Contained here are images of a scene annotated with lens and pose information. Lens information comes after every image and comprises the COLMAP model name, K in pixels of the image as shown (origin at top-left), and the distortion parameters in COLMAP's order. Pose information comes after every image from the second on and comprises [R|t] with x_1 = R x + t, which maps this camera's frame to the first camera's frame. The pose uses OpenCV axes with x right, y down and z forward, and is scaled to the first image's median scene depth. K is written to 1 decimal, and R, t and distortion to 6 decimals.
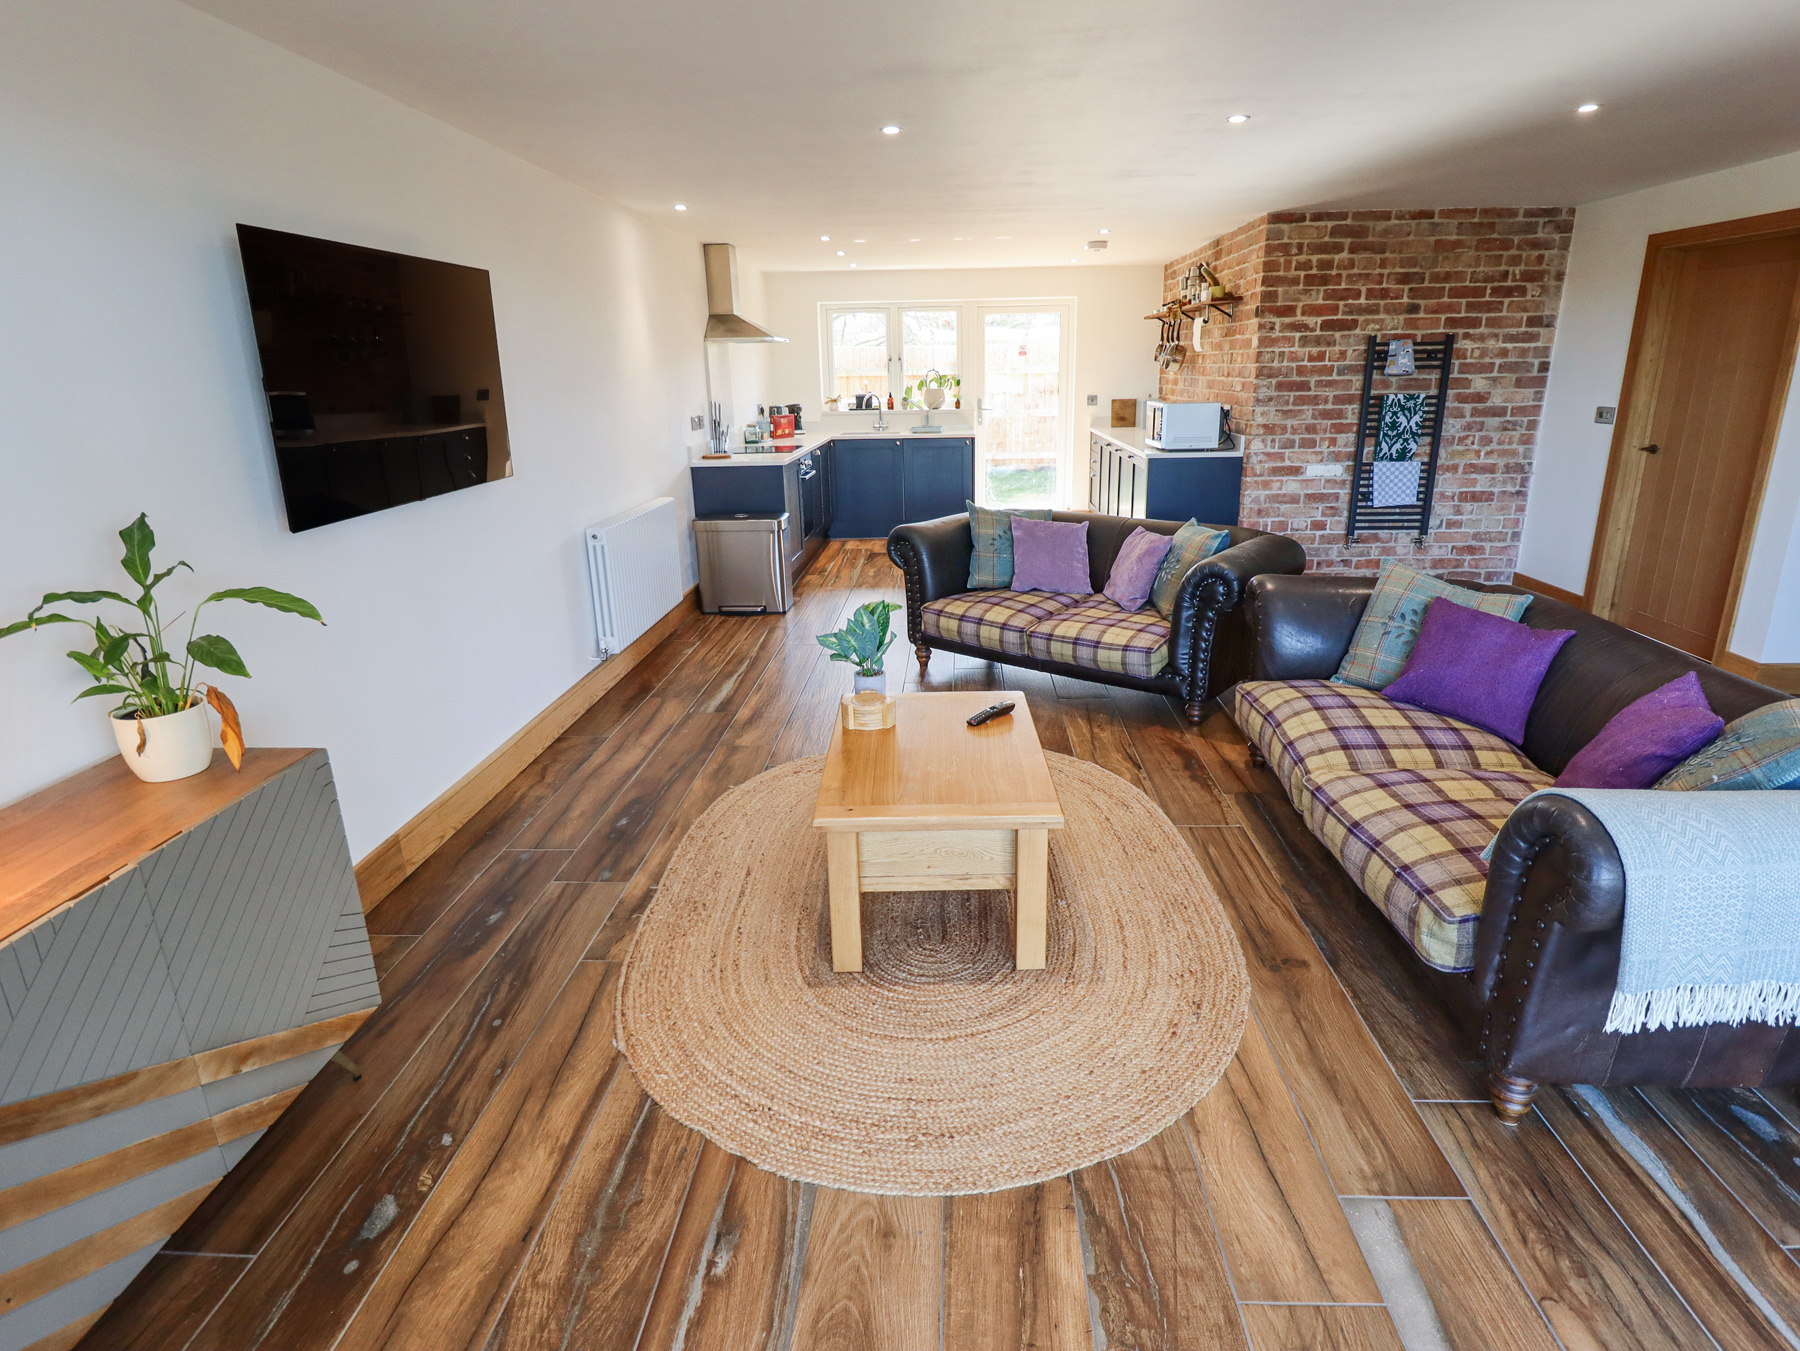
lens RADIAL K [[963.4, 0, 906.0], [0, 963.4, 668.2], [0, 0, 1]] dist [0.003000, -0.013861]
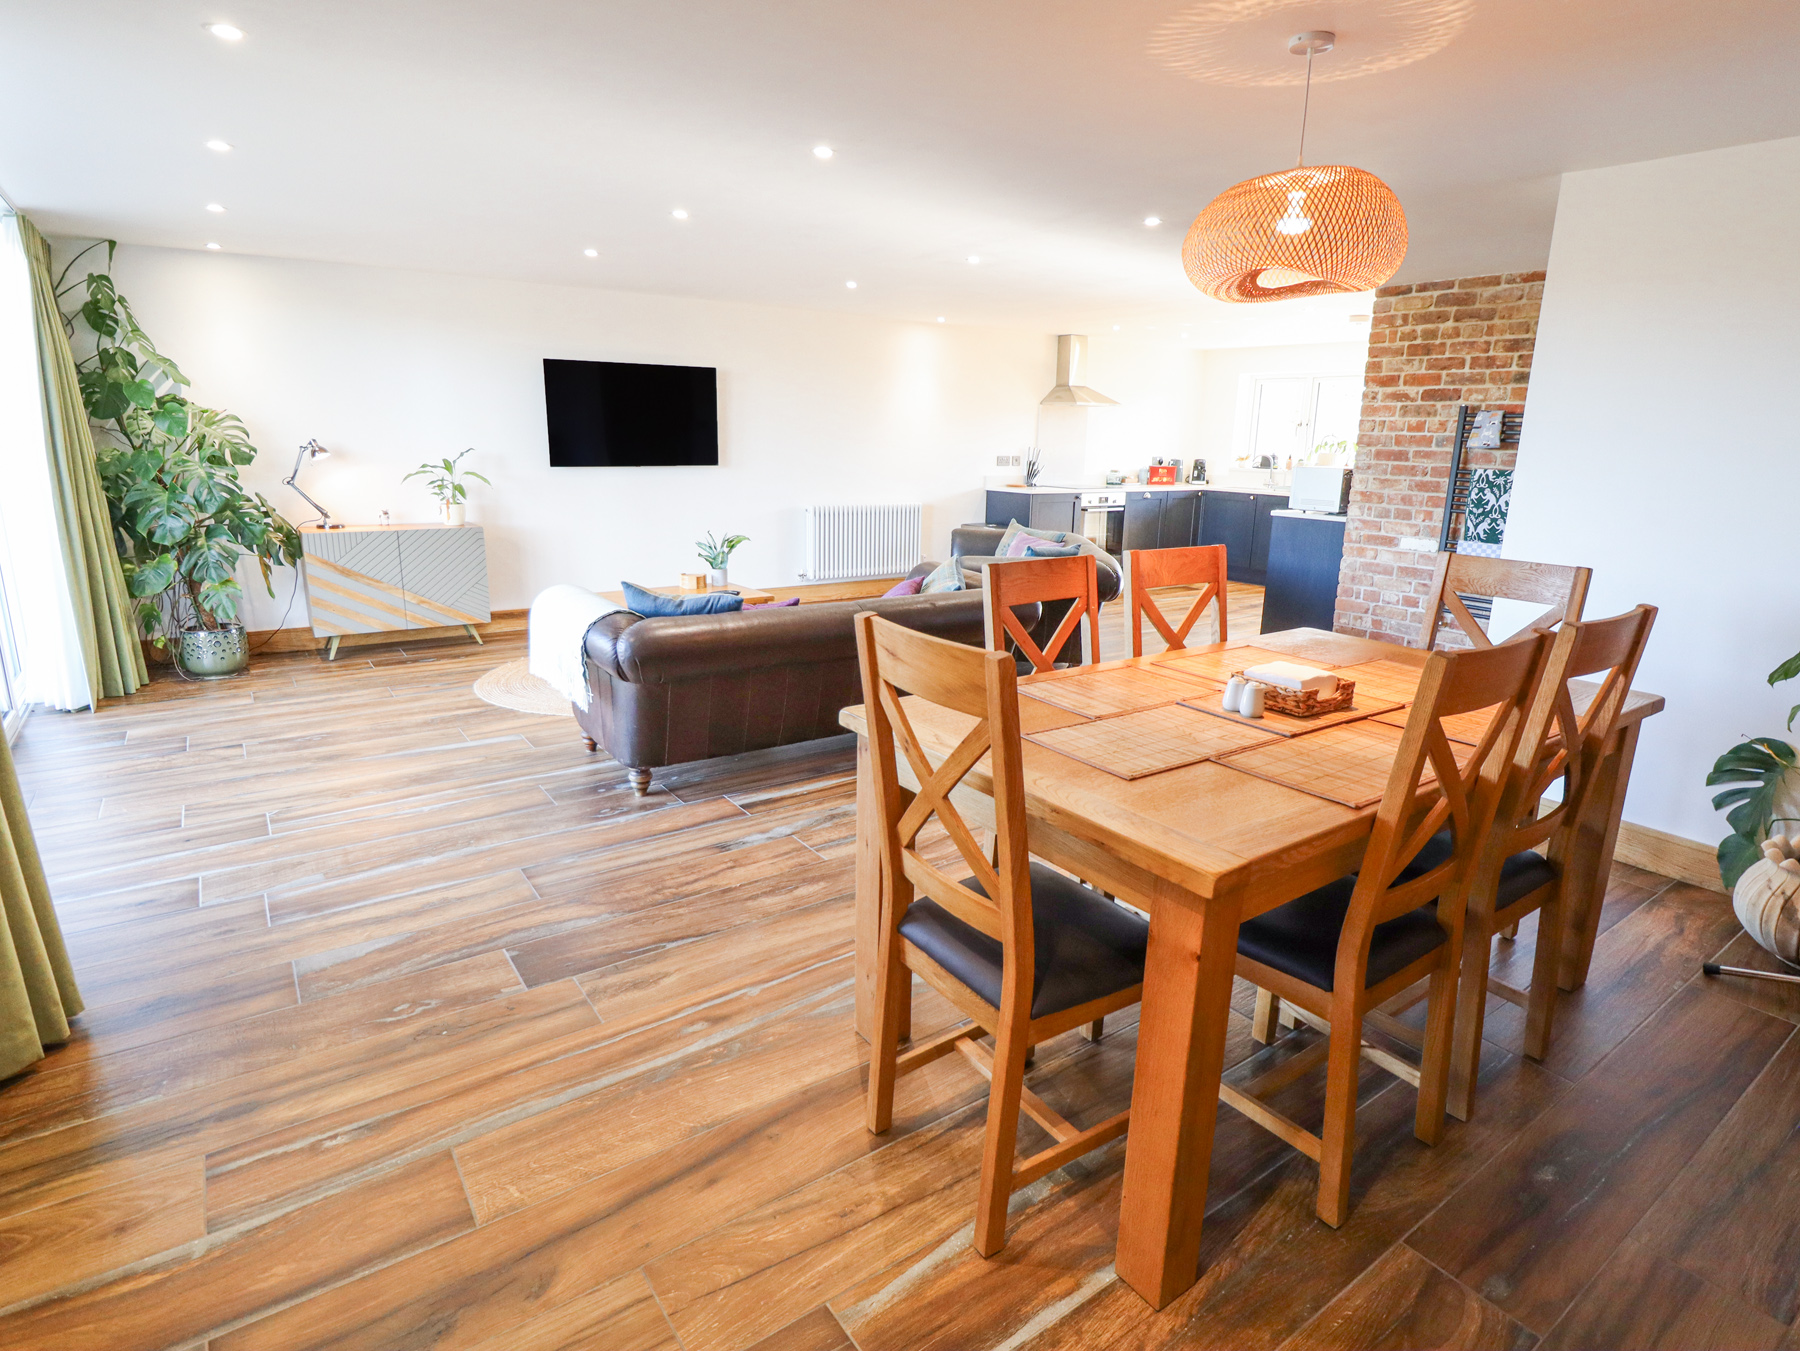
lens RADIAL K [[963.4, 0, 912.5], [0, 963.4, 670.2], [0, 0, 1]] dist [0.003000, -0.013861]
pose [[0.619375, 0.221036, -0.753338, 0.905920], [-0.268714, 0.961279, 0.061118, -0.010195], [0.737677, 0.164577, 0.654788, 0.029430]]
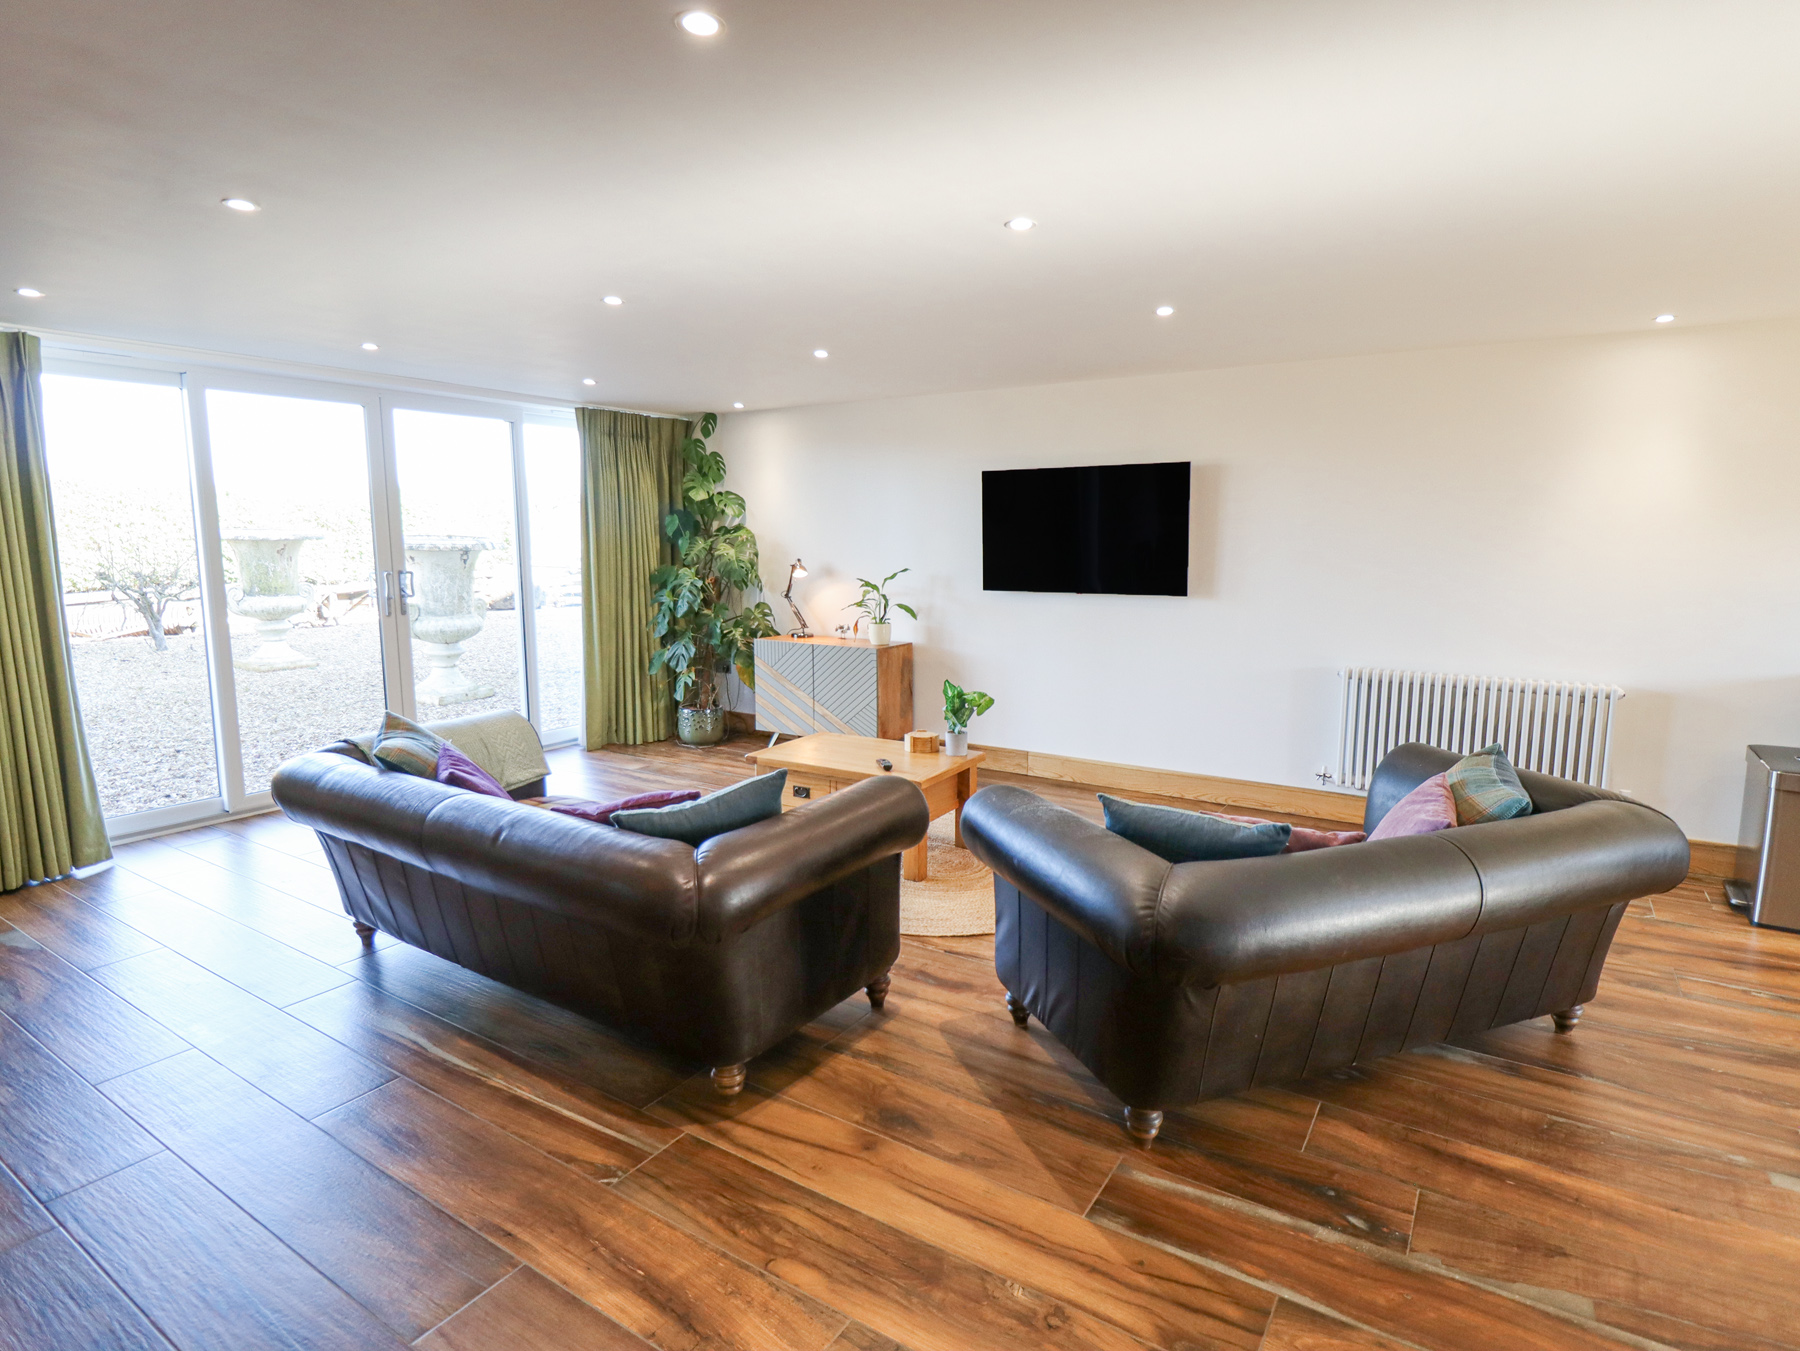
lens RADIAL K [[963.4, 0, 903.4], [0, 963.4, 675.7], [0, 0, 1]] dist [0.003000, -0.013861]
pose [[-0.492983, 0.148302, -0.857307, 0.643540], [-0.253504, 0.918127, 0.304597, -0.259544], [0.832288, 0.367492, -0.415025, 0.801552]]
